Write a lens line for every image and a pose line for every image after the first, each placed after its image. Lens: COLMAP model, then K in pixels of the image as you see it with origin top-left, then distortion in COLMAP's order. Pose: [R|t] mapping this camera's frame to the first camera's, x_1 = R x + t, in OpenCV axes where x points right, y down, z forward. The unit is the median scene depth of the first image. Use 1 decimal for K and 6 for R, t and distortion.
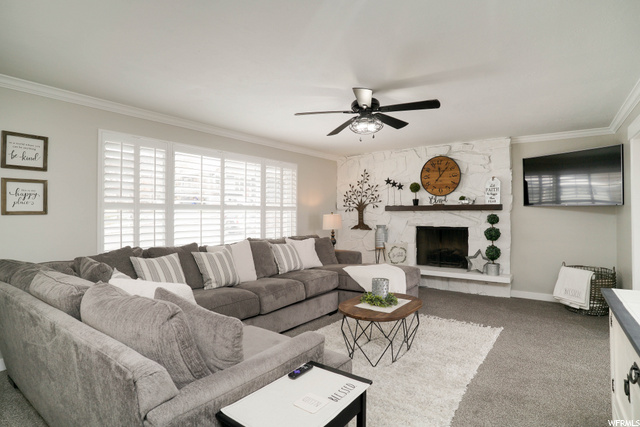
lens RADIAL K [[339.8, 0, 317.1], [0, 339.8, 212.9], [0, 0, 1]] dist [-0.083595, 0.050088]
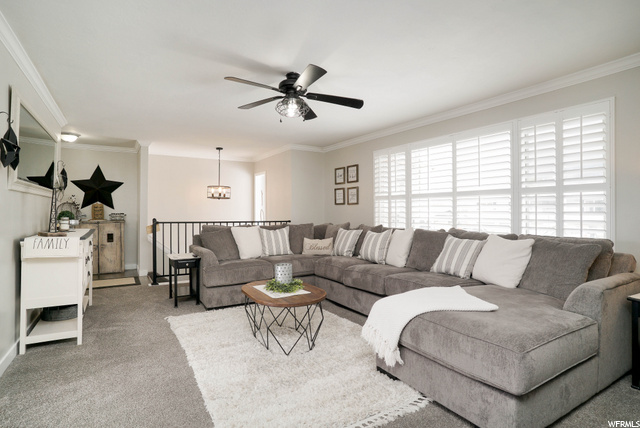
lens RADIAL K [[339.8, 0, 317.1], [0, 339.8, 213.4], [0, 0, 1]] dist [-0.083595, 0.050088]
pose [[-0.392135, 0.036386, -0.919188, 0.724314], [0.034956, 0.999085, 0.024636, 0.000444], [0.919243, -0.022470, -0.393048, 1.014747]]
